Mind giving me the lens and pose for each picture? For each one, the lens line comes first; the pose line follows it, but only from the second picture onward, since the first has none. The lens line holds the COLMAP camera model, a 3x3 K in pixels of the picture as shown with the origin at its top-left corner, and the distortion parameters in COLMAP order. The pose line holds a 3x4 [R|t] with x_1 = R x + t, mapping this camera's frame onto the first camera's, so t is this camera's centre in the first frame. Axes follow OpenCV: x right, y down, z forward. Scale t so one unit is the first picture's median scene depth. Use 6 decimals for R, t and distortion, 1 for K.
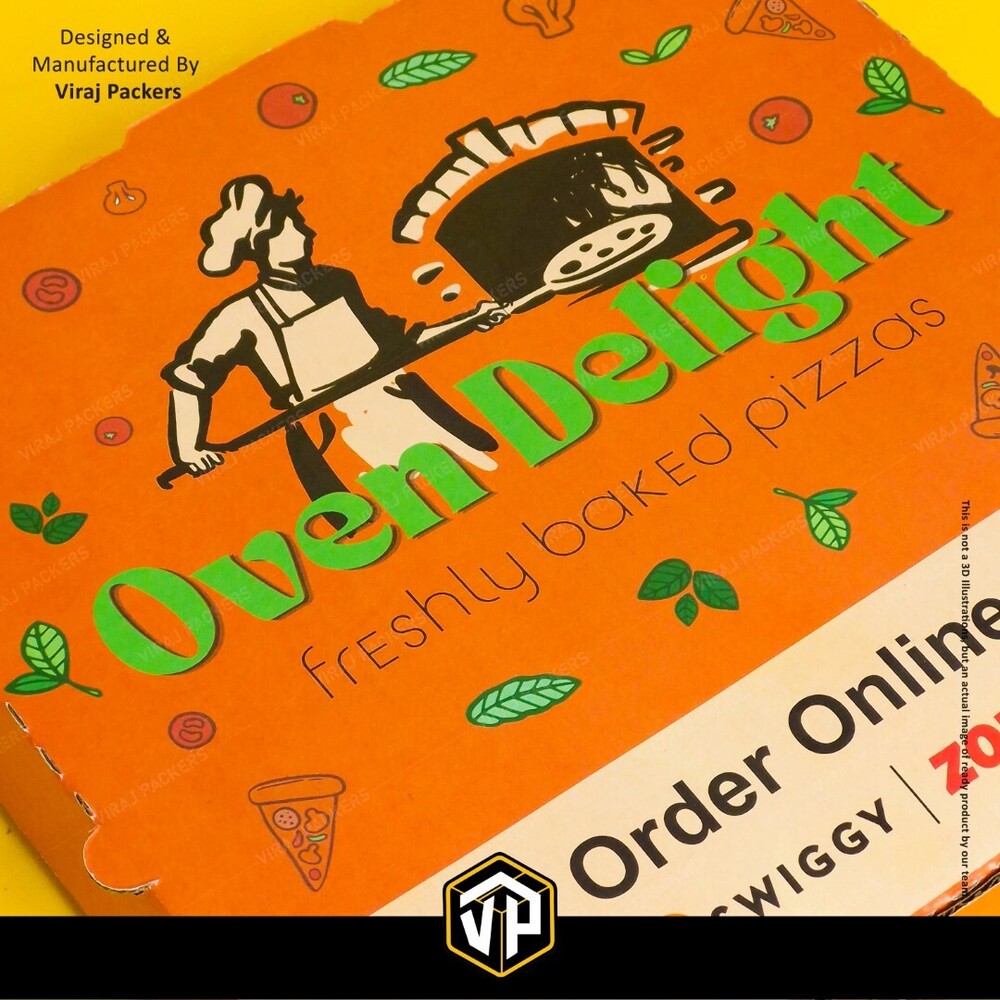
lens RADIAL K [[2989.1, 0, 473.1], [0, 2989.1, 503.3], [0, 0, 1]] dist [-0.444389, 8.477022]
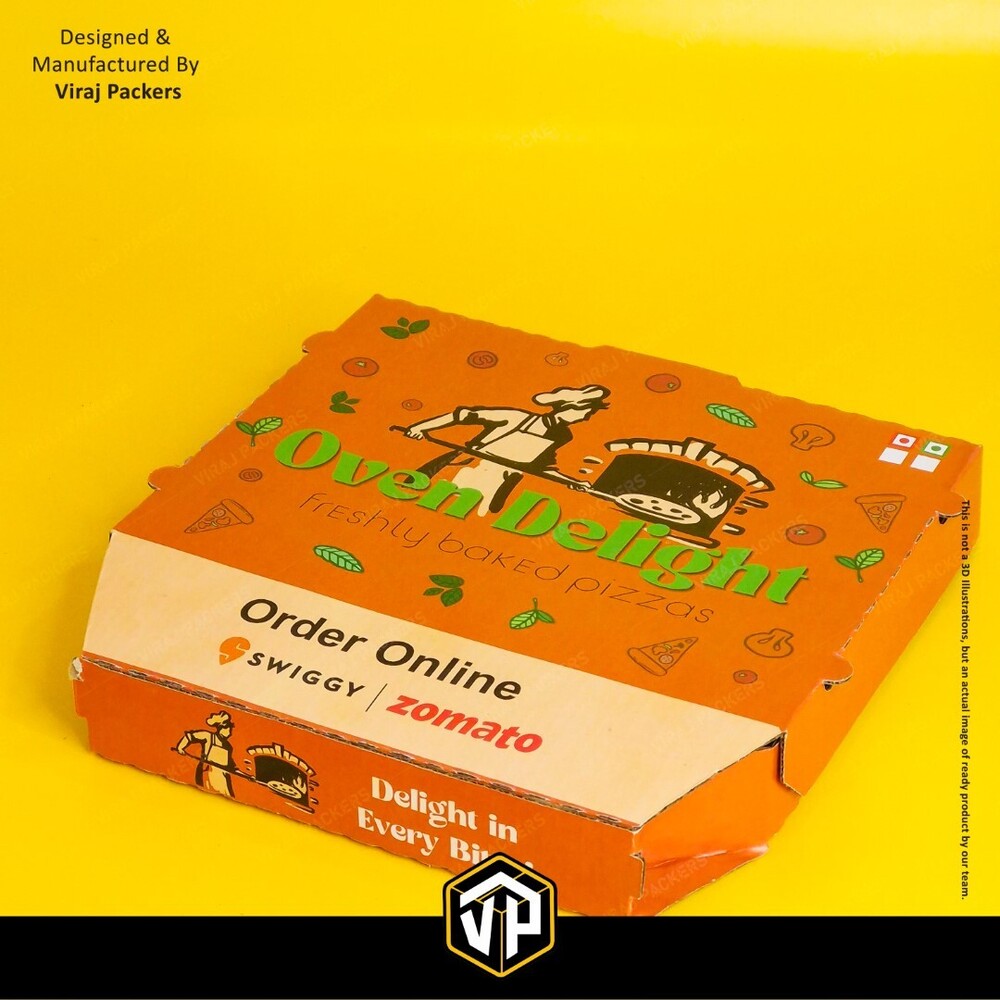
lens RADIAL K [[2970.3, 0, 500.0], [0, 2970.3, 500.0], [0, 0, 1]] dist [-0.256273, 2.166038]
pose [[0.451753, 0.503148, -0.736723, 1.240411], [-0.722812, 0.690464, 0.028332, -0.072667], [0.522936, 0.519713, 0.675601, -0.162820]]
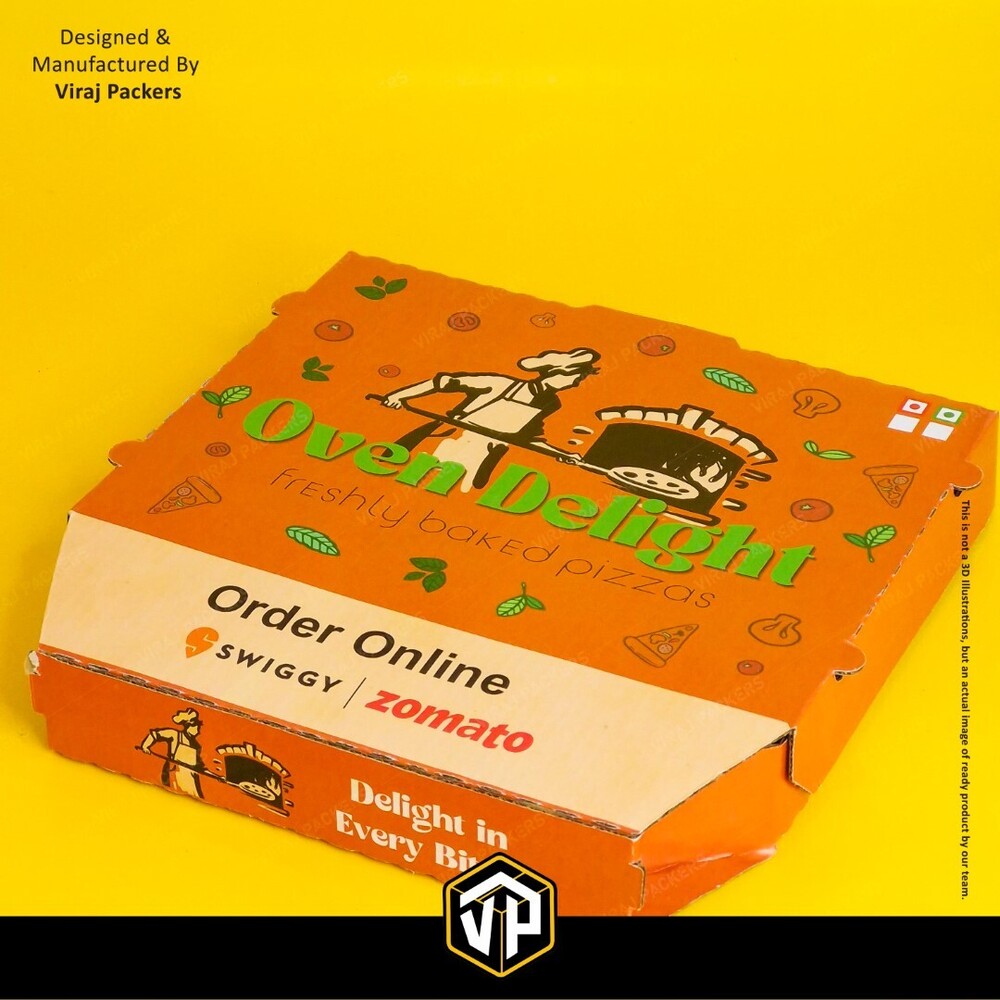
lens RADIAL K [[2989.1, 0, 473.1], [0, 2989.1, 503.3], [0, 0, 1]] dist [-0.444389, 8.477022]
pose [[0.455738, 0.518820, -0.723276, 1.150825], [-0.717334, 0.695165, 0.046662, -0.083967], [0.527005, 0.497565, 0.688981, -0.112288]]
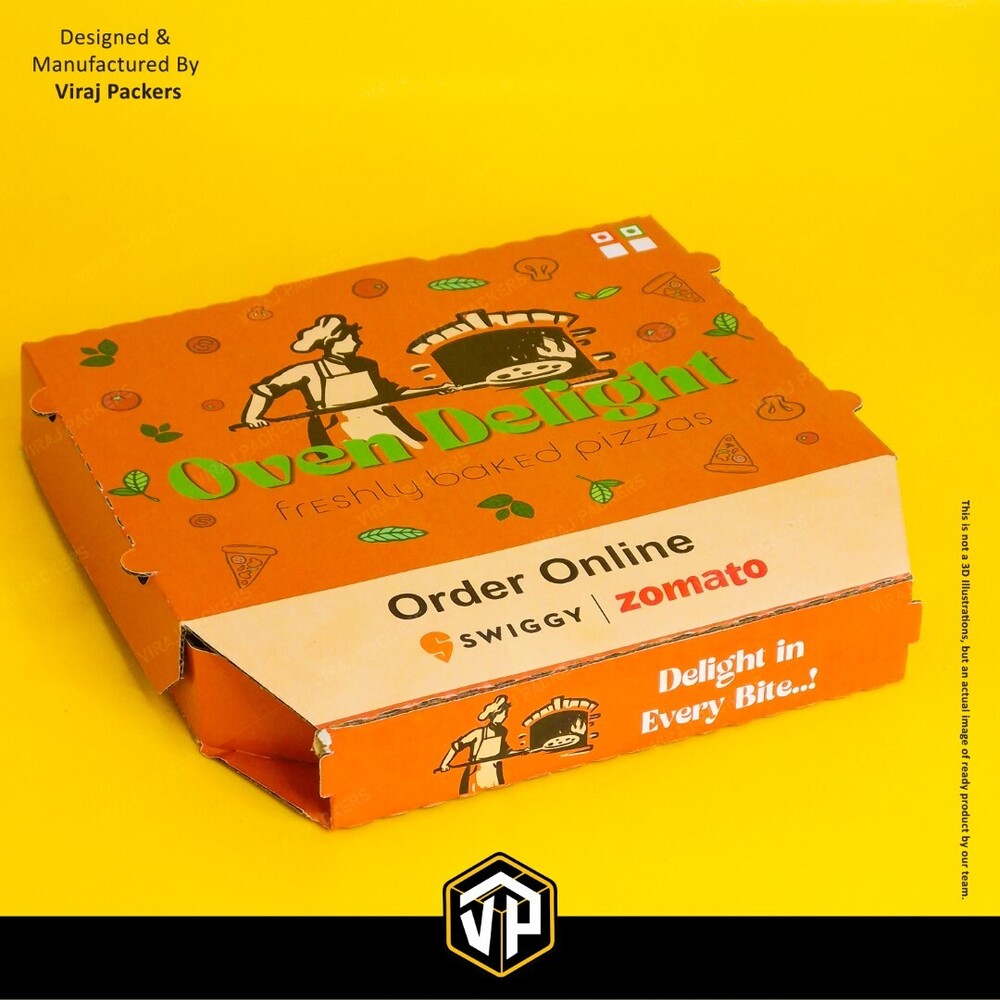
lens RADIAL K [[2970.3, 0, 500.0], [0, 2970.3, 500.0], [0, 0, 1]] dist [-0.256273, 2.166038]
pose [[0.972941, 0.141852, -0.182385, 0.349487], [-0.196240, 0.923999, -0.328201, 0.539816], [0.121967, 0.355111, 0.926833, -0.524879]]
